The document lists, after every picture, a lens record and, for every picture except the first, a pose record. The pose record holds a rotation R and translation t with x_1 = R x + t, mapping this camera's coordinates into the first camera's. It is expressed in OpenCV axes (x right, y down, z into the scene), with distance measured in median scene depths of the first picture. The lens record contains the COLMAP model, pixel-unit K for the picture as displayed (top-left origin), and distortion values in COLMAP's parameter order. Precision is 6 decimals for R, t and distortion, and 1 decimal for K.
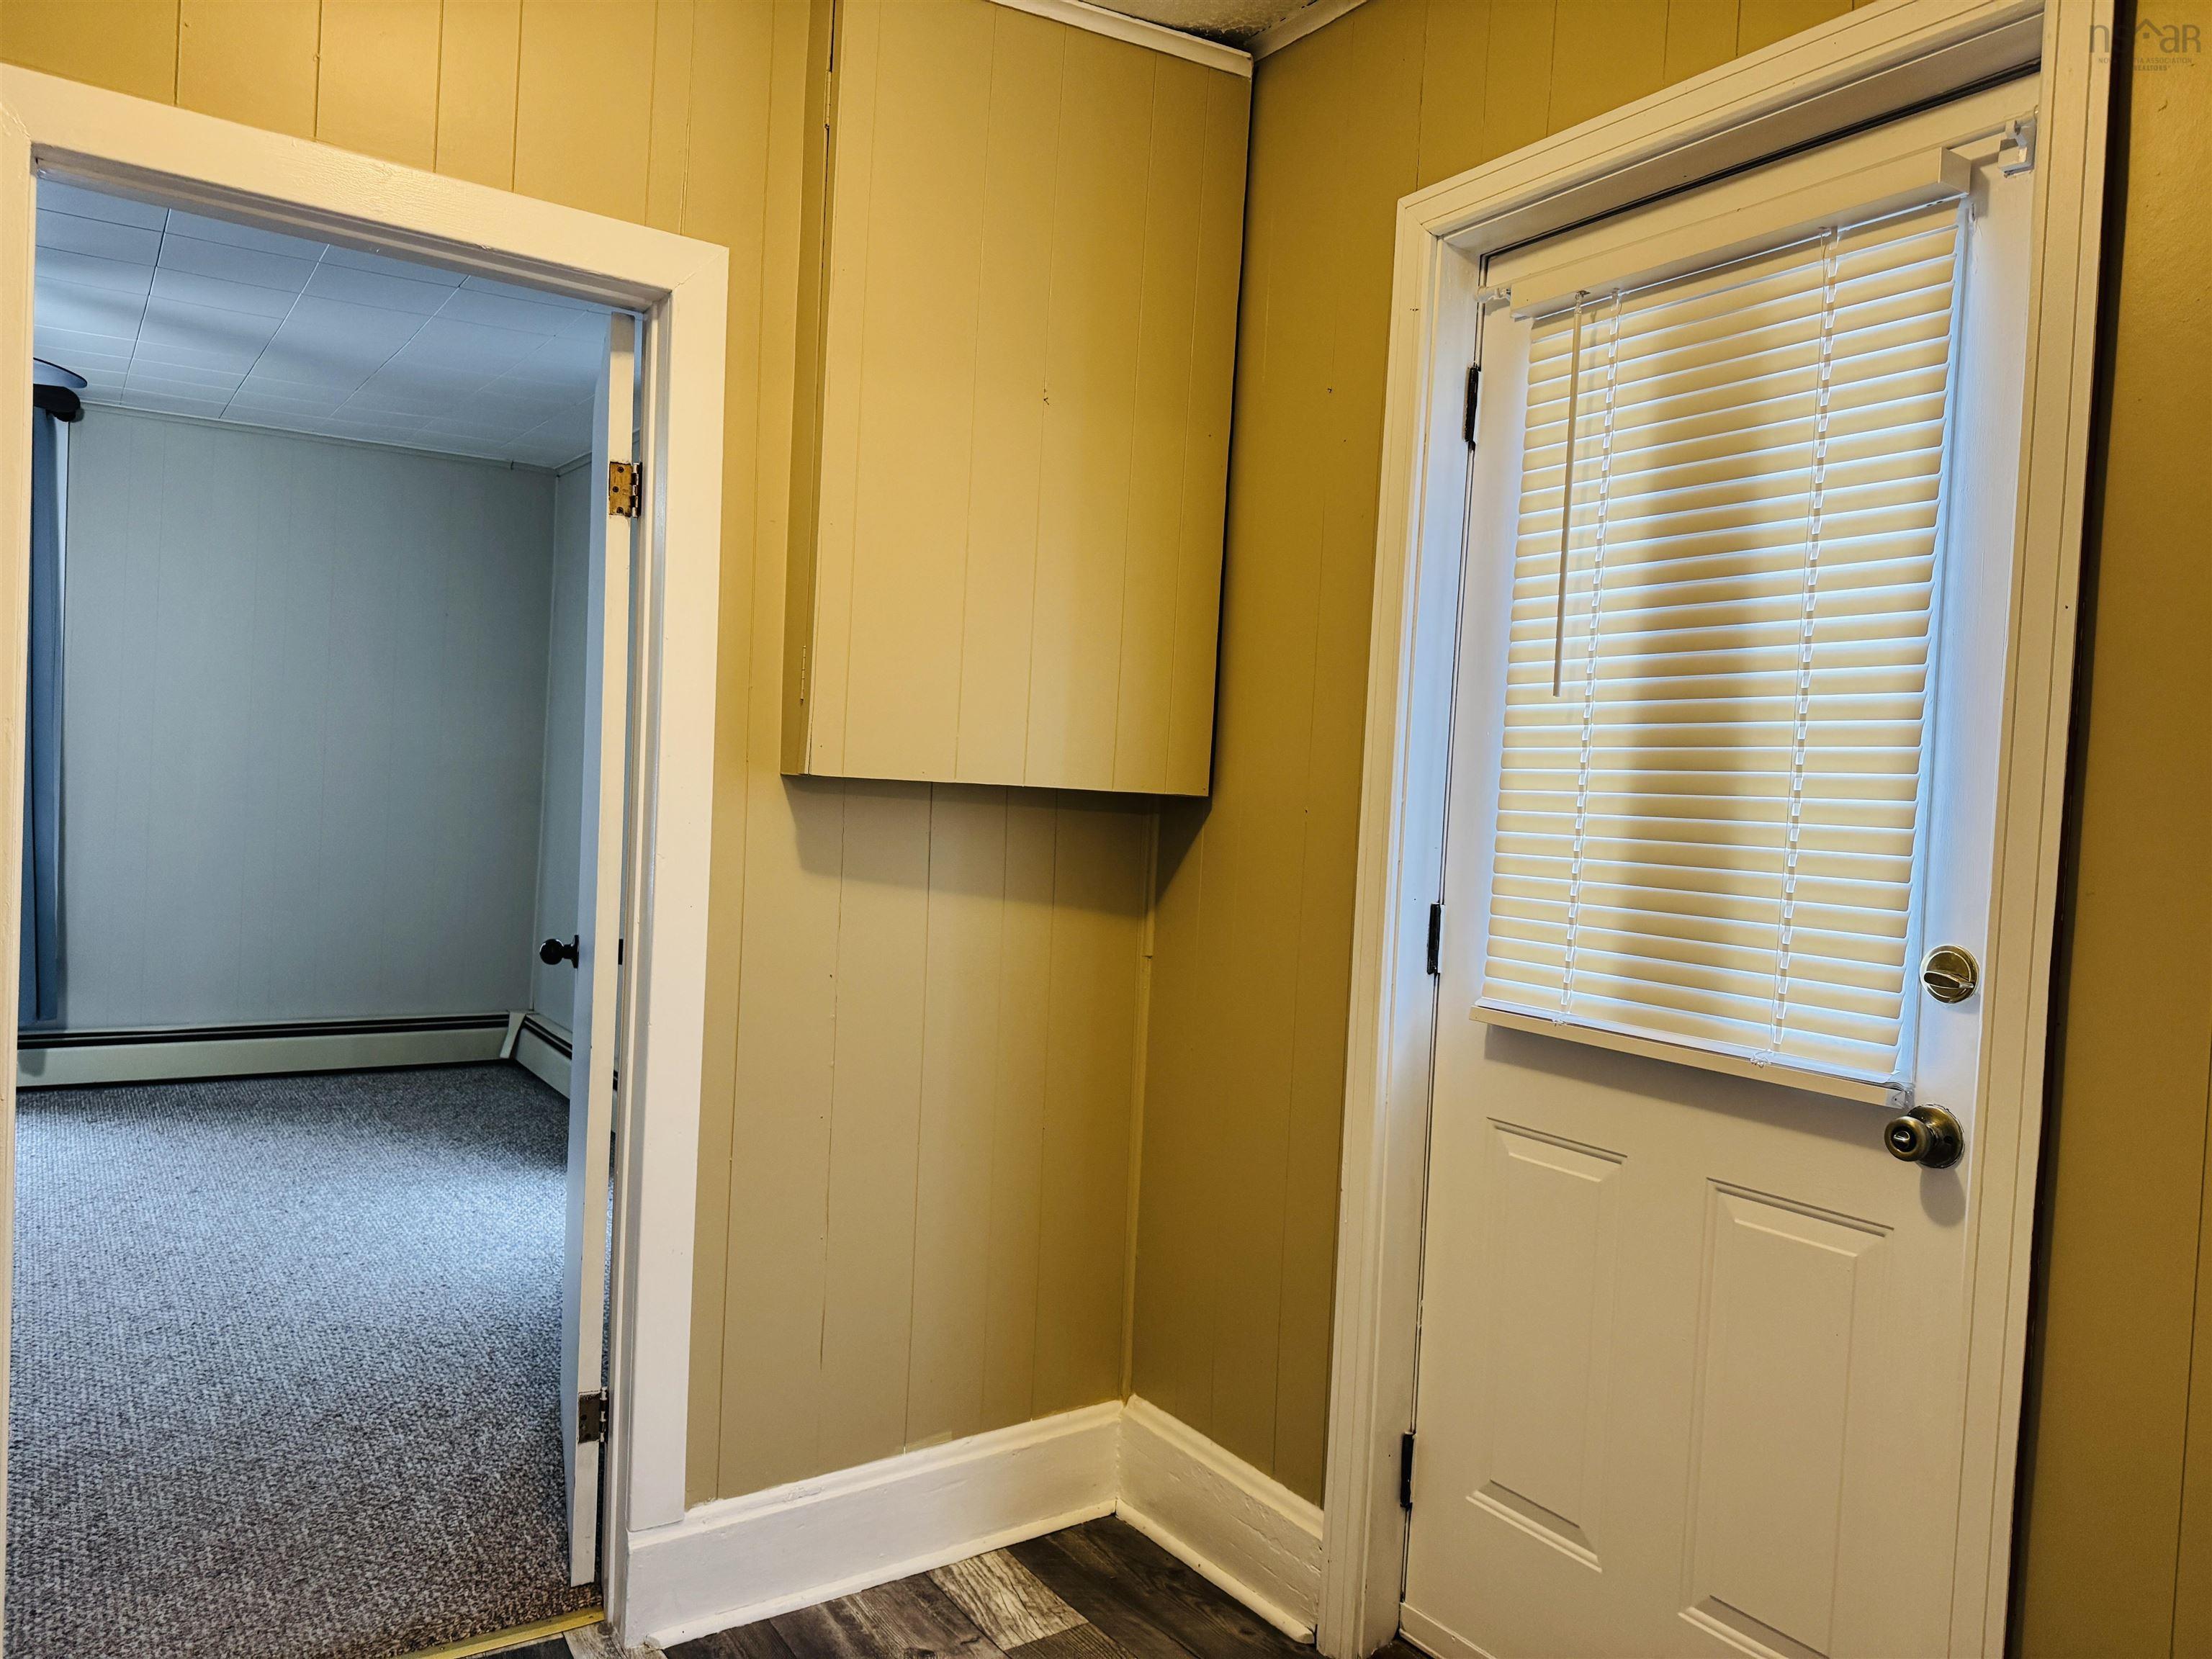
lens RADIAL K [[1547.6, 0, 1110.8], [0, 1547.6, 814.3], [0, 0, 1]] dist [-0.002014, -0.006094]
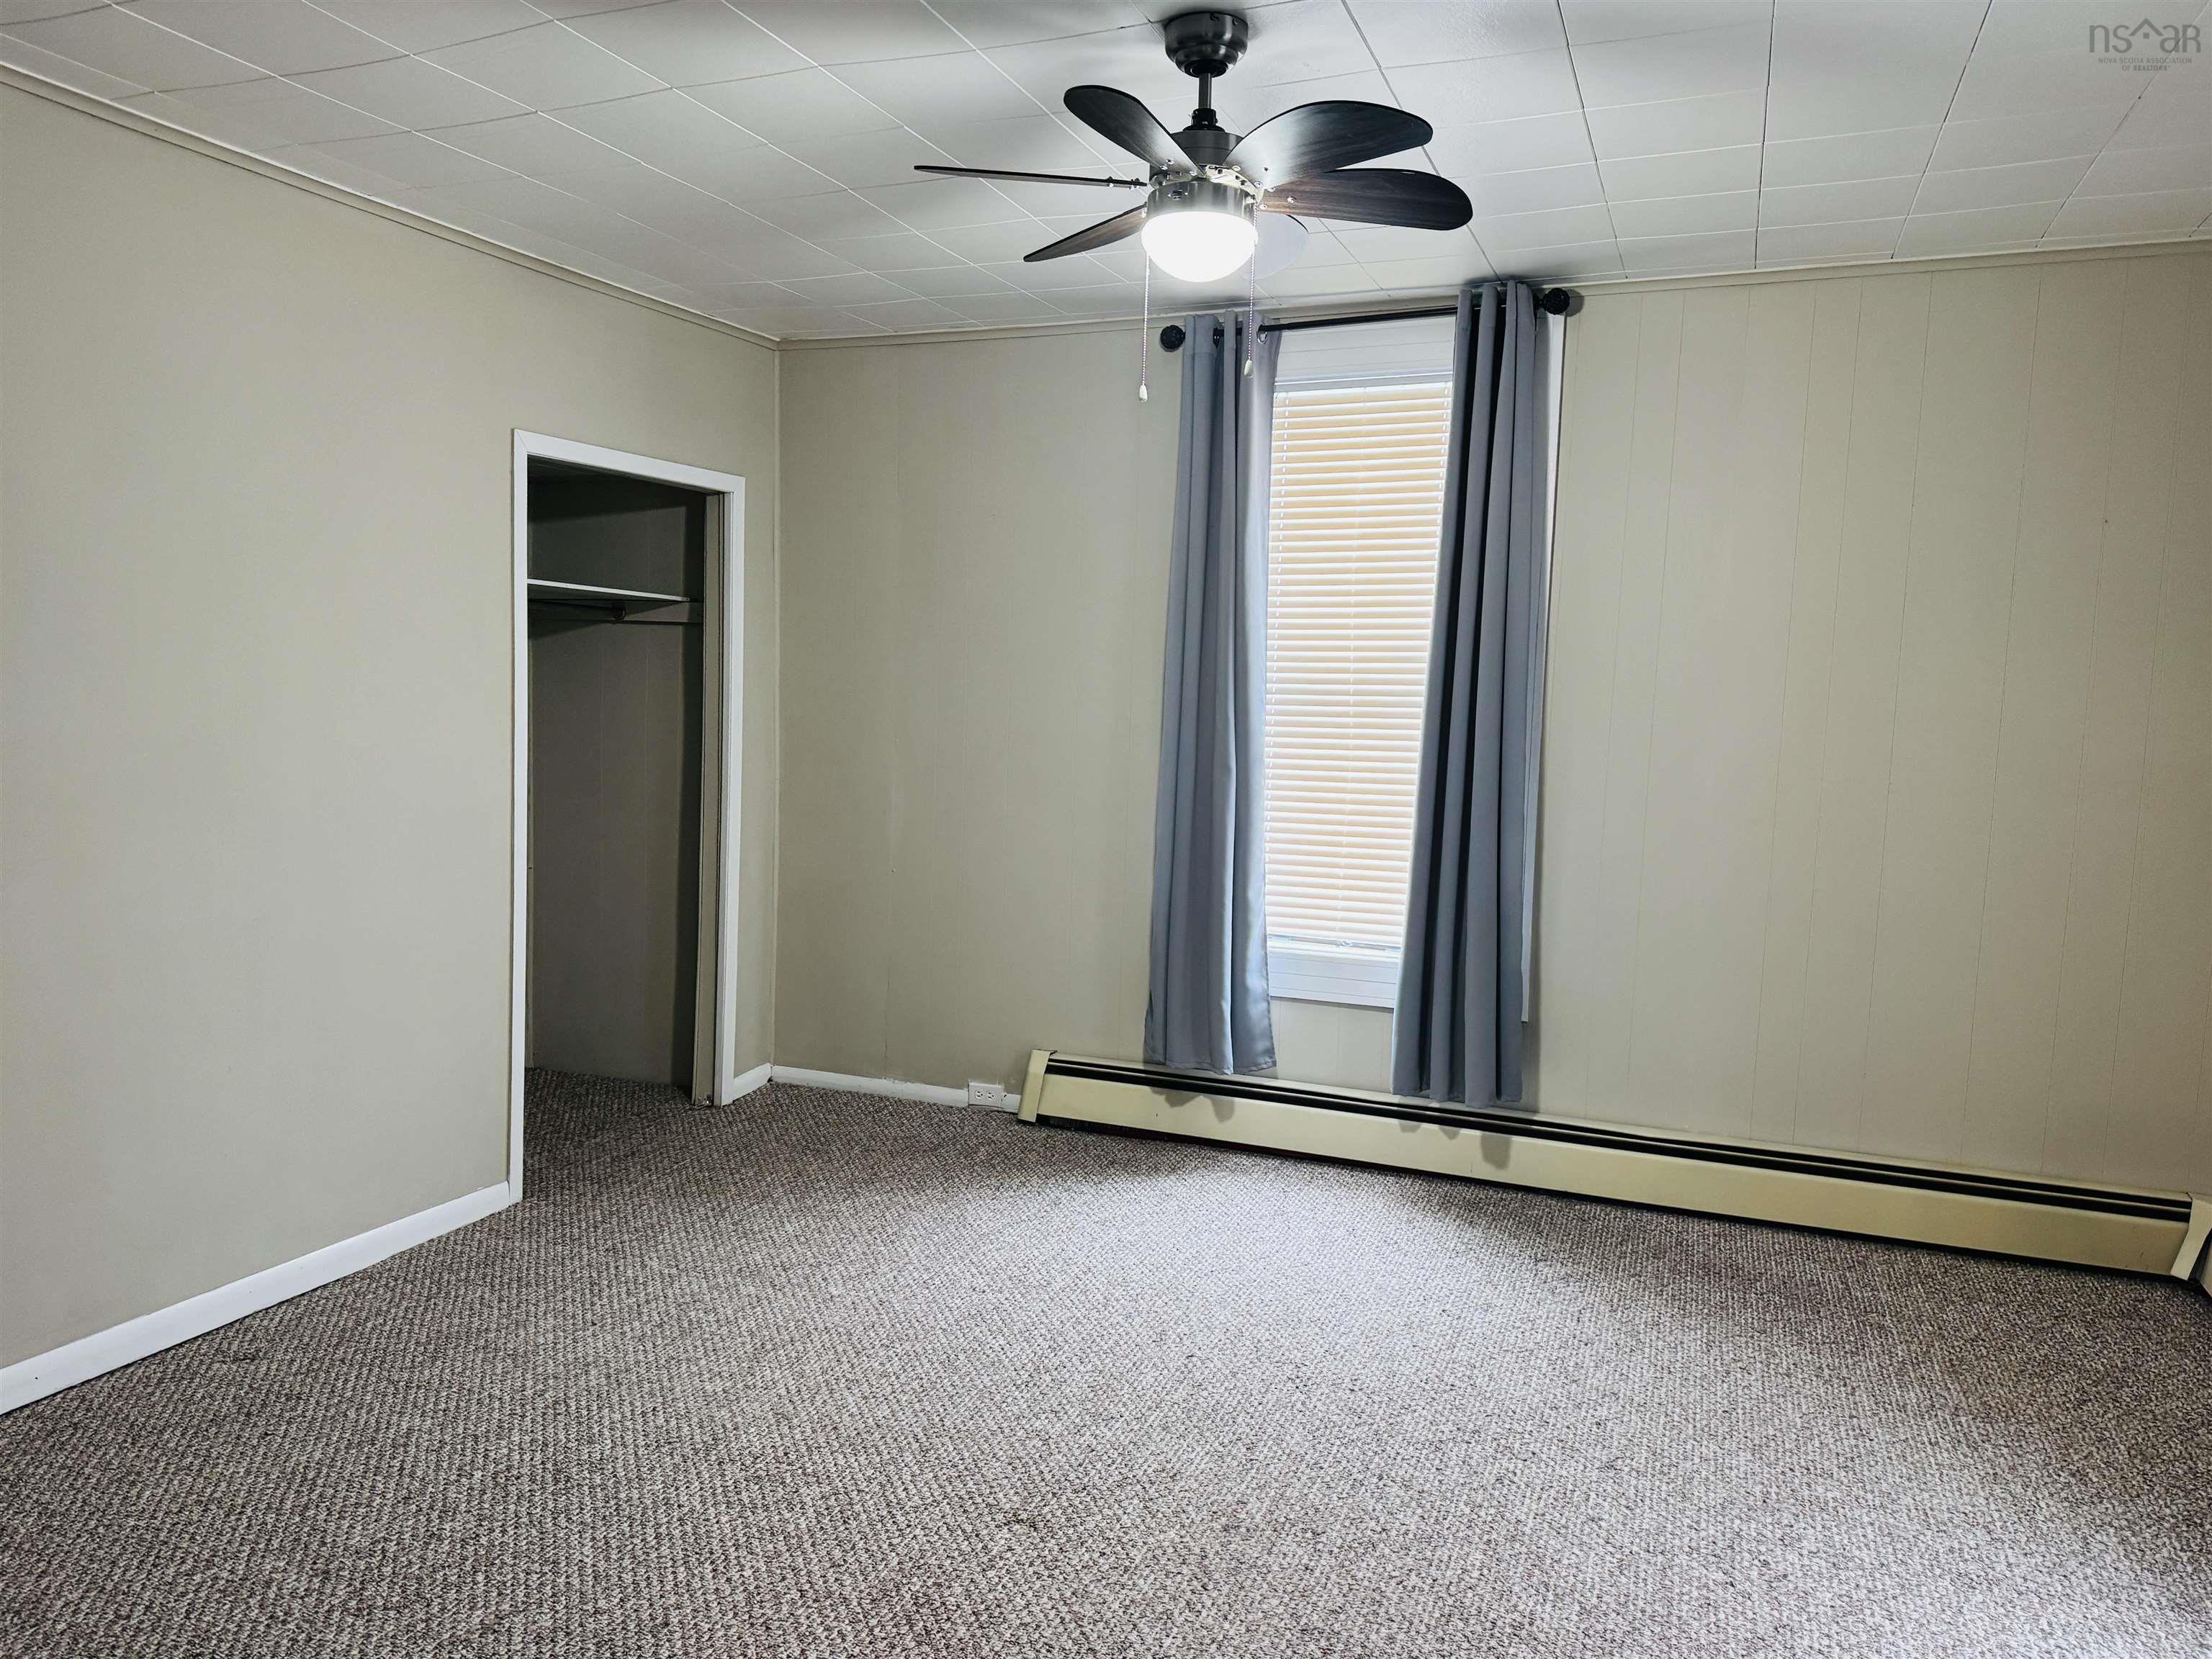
lens RADIAL K [[1547.6, 0, 1110.8], [0, 1547.6, 814.3], [0, 0, 1]] dist [-0.002014, -0.006094]
pose [[0.556426, 0.031766, -0.830289, -0.163012], [-0.024347, 0.999463, 0.021922, -0.021060], [0.830540, 0.008017, 0.556901, 0.398959]]
